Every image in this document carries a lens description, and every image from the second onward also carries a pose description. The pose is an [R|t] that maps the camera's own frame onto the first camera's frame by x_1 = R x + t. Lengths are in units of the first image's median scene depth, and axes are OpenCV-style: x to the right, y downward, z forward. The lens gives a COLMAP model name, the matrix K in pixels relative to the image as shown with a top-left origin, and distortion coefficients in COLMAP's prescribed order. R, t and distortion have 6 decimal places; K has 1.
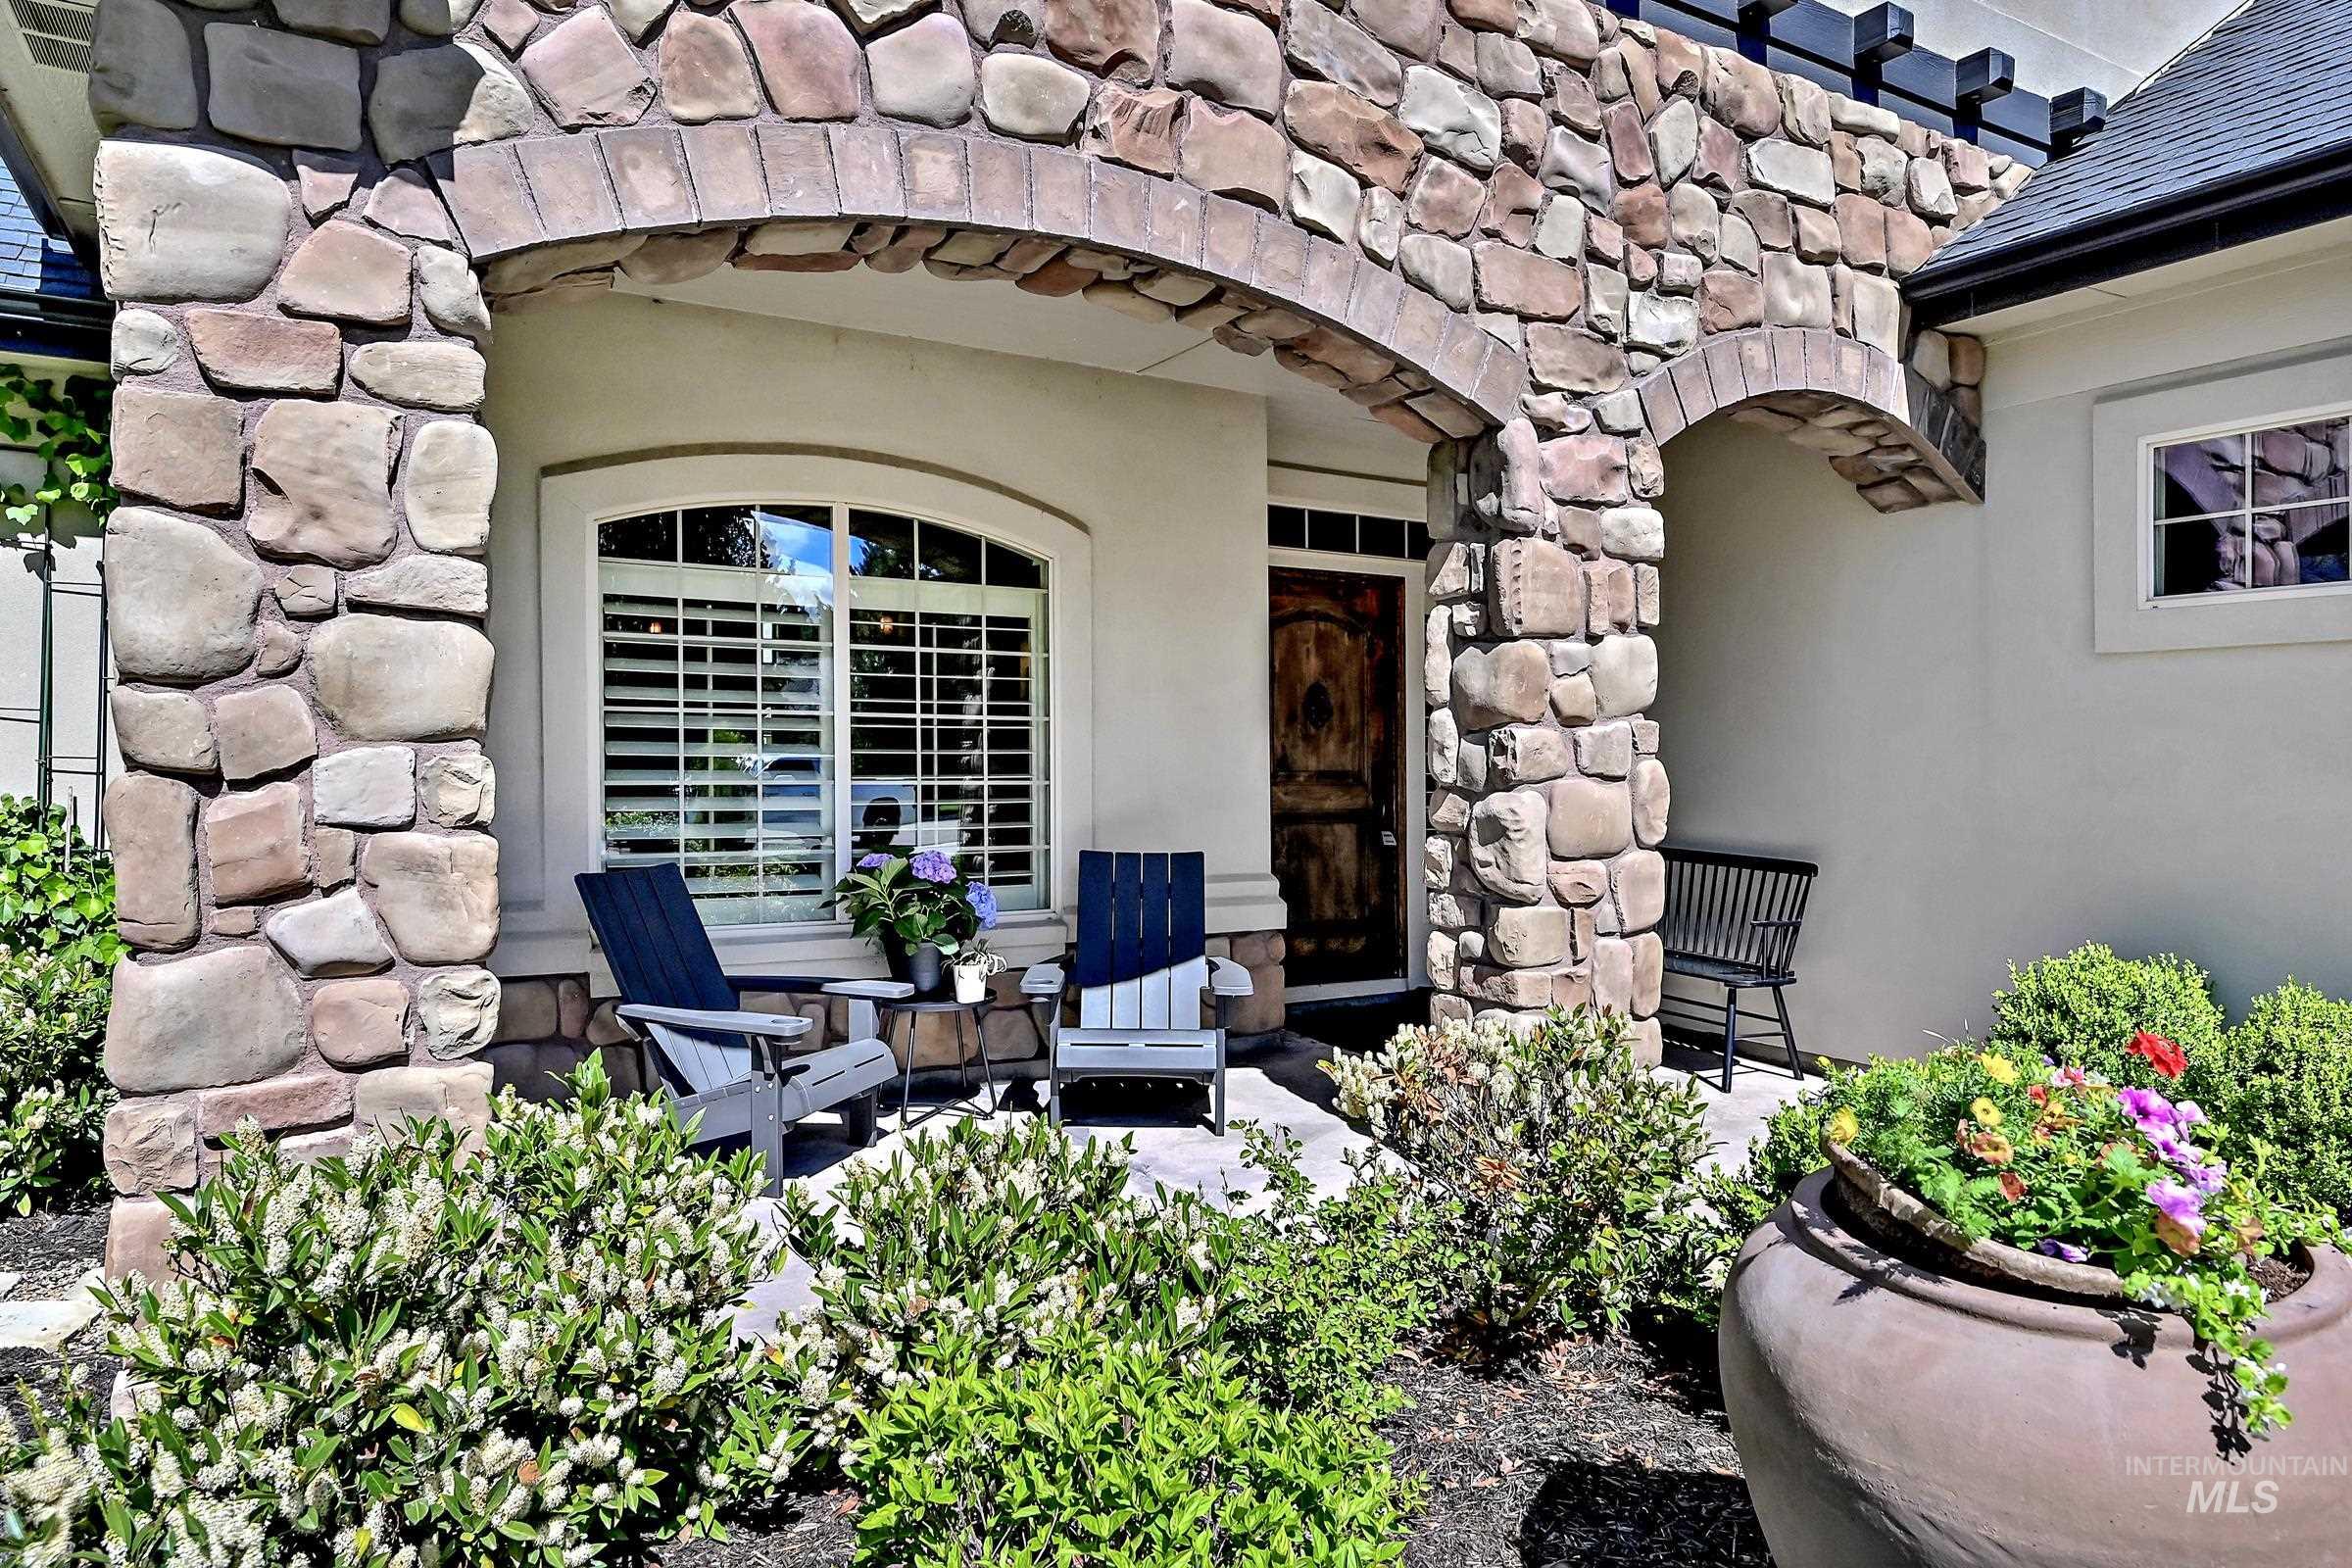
lens RADIAL K [[1427.5, 0, 1172.4], [0, 1427.5, 776.3], [0, 0, 1]] dist [0.005328, 0.000130]
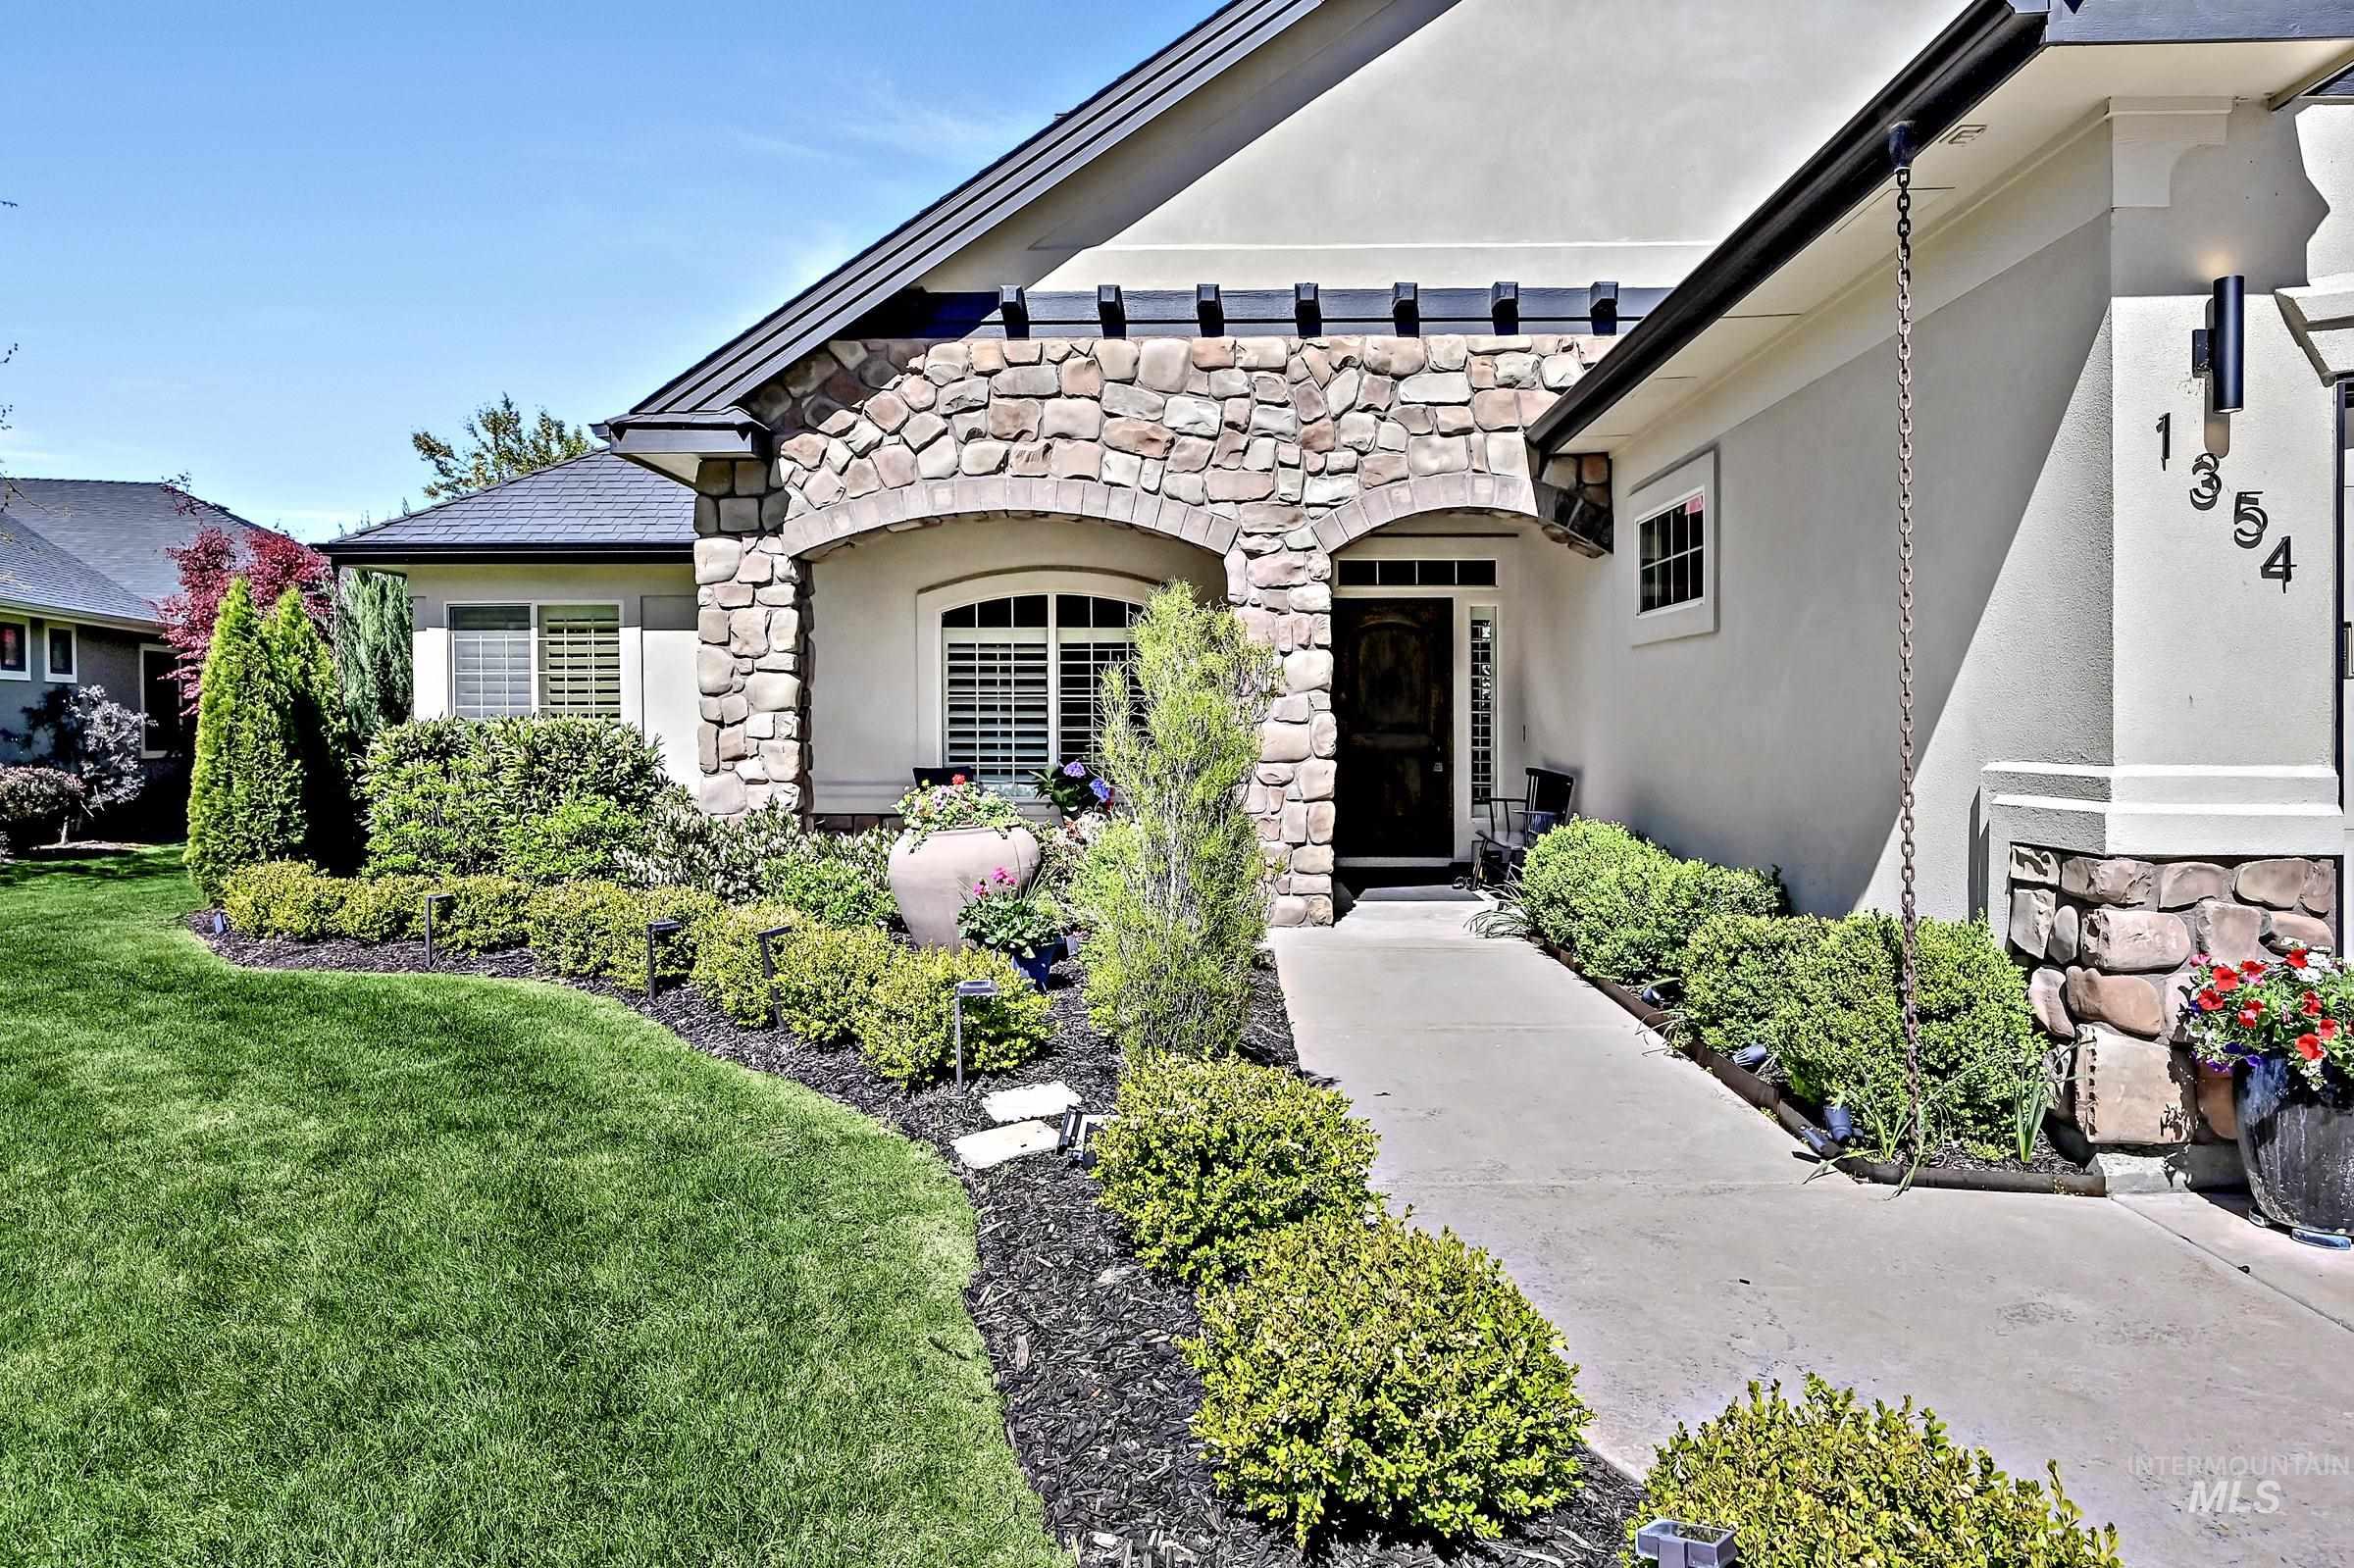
lens RADIAL K [[1428.6, 0, 1182.4], [0, 1428.6, 764.7], [0, 0, 1]] dist [0.005328, 0.000130]
pose [[0.856054, 0.005175, -0.516860, 1.232649], [0.001703, 0.999916, 0.012831, 0.035321], [0.516883, -0.011864, 0.855974, -0.817450]]
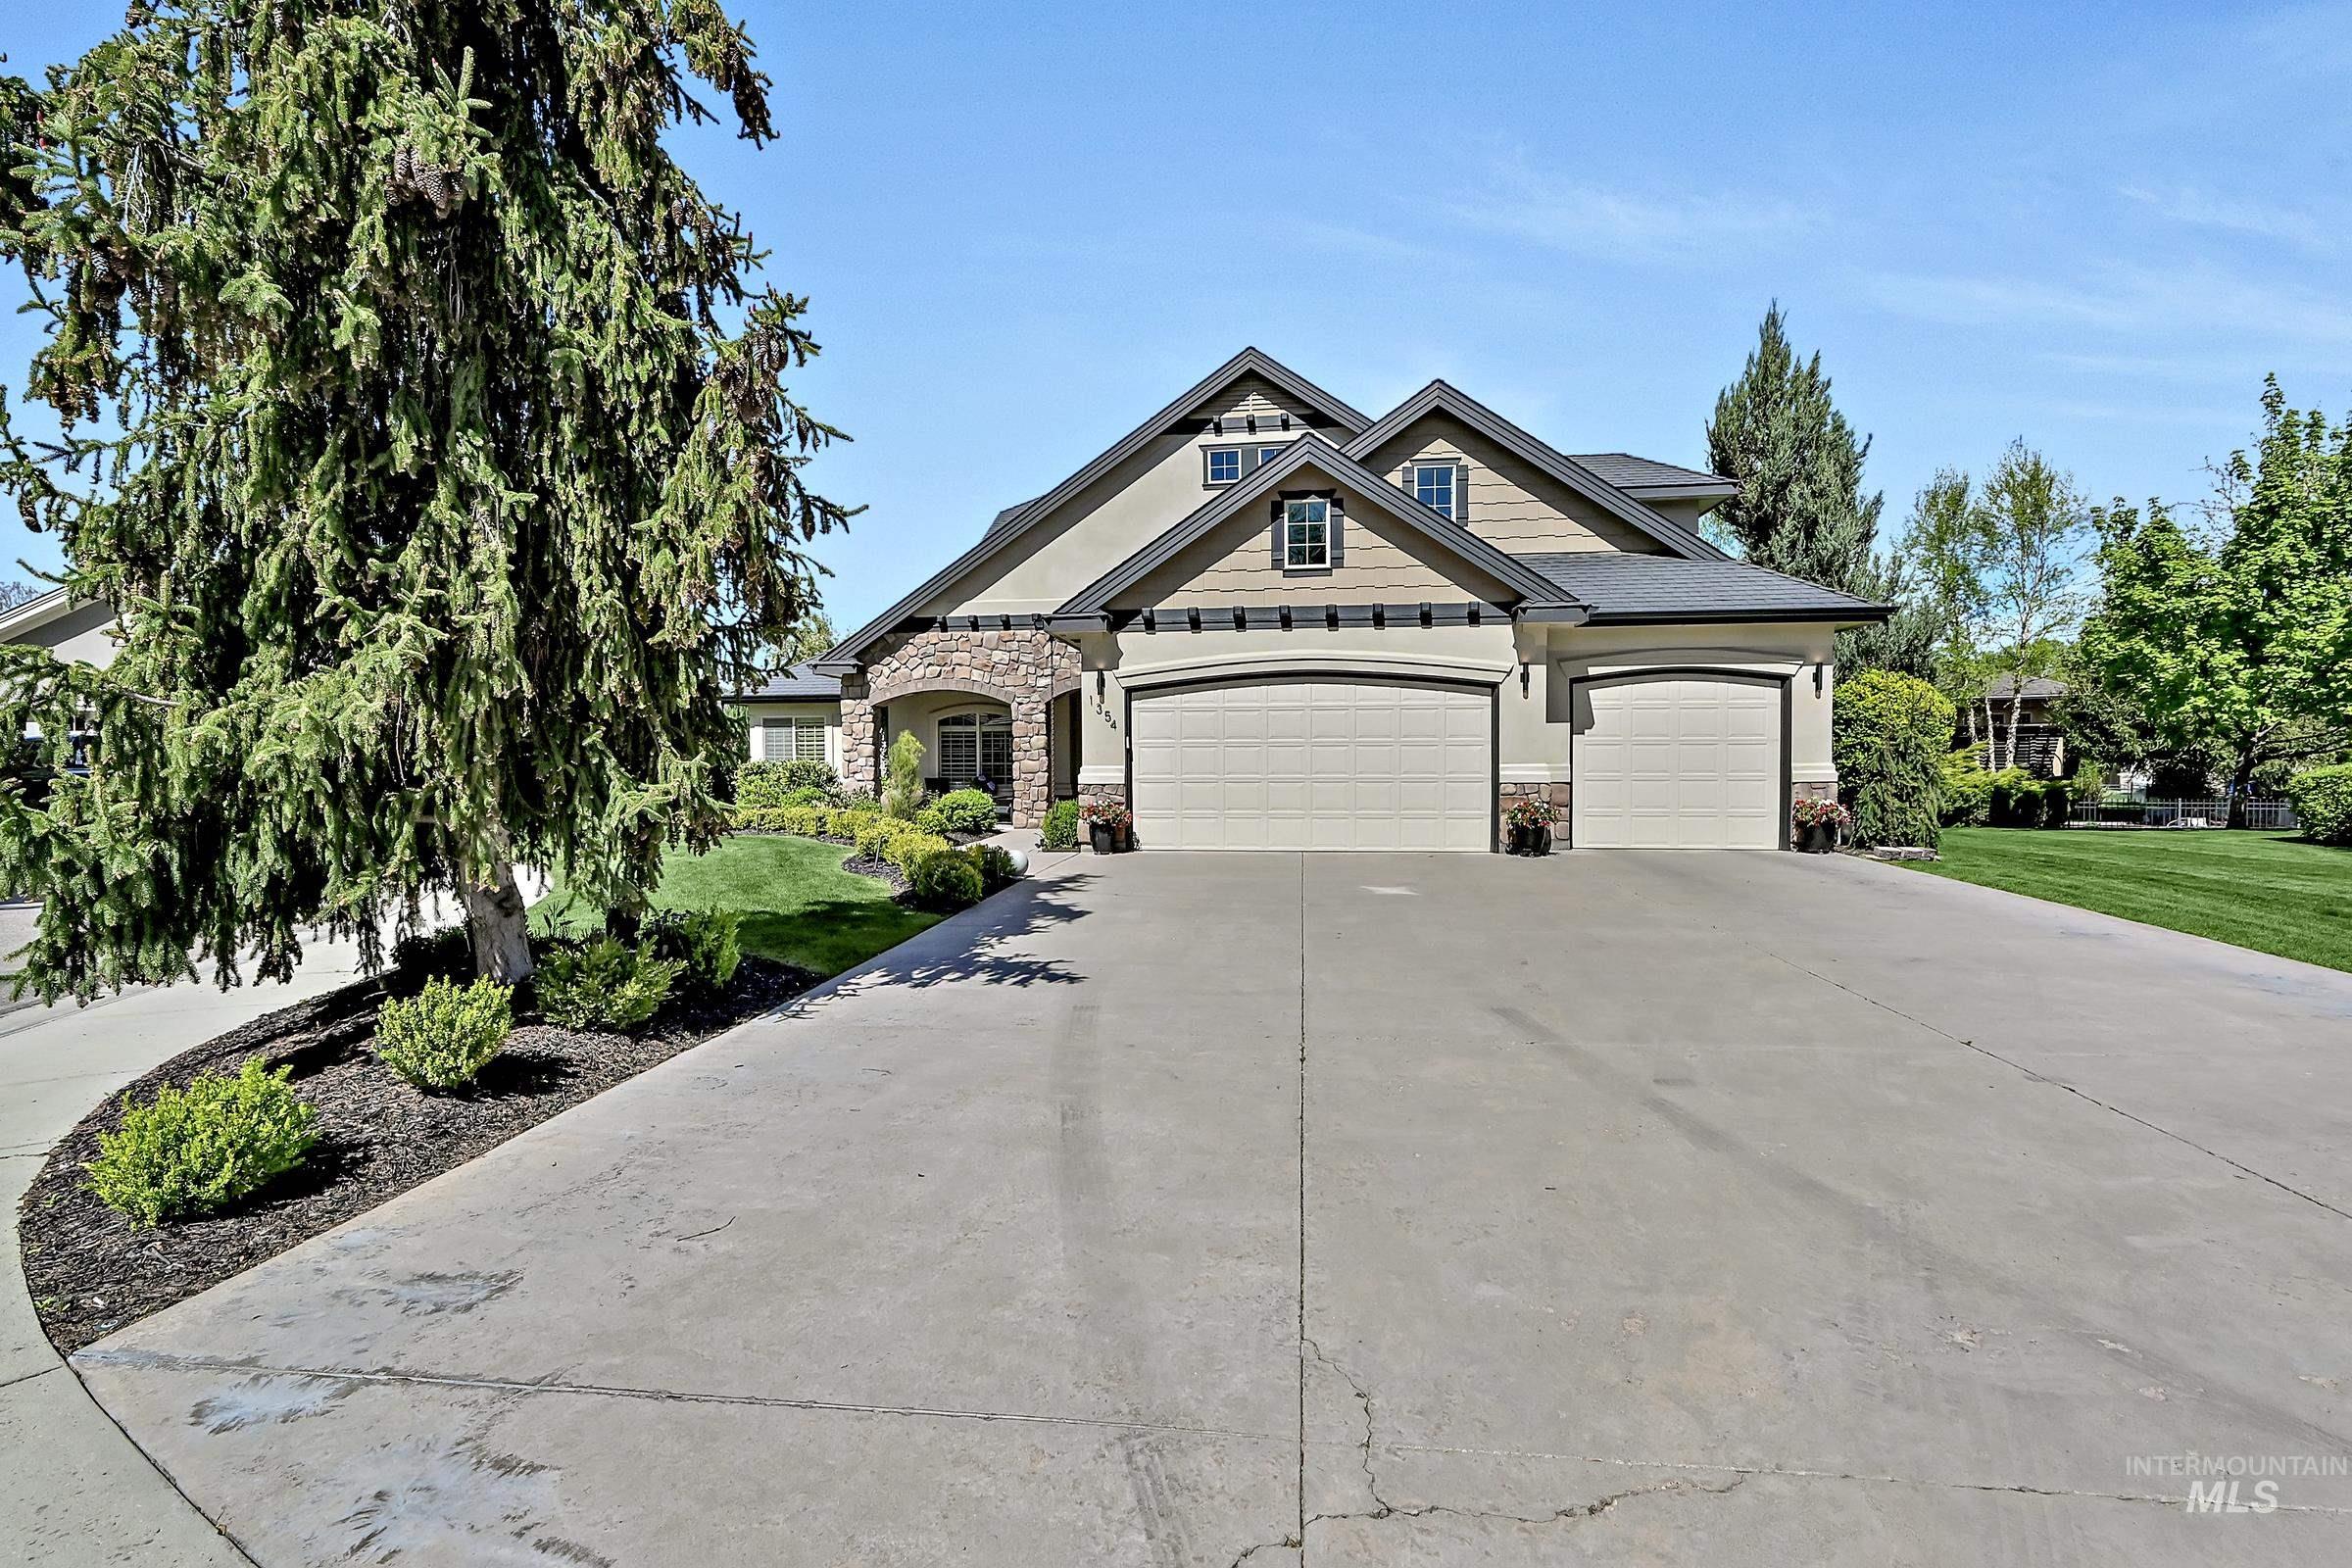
lens RADIAL K [[1028.0, 0, 1165.7], [0, 1028.0, 794.0], [0, 0, 1]] dist [-0.001398, 0.000667]
pose [[0.798700, 0.003412, -0.601719, 3.402855], [0.003575, 0.999939, 0.010416, 0.103486], [0.601718, -0.010470, 0.798640, -2.149315]]
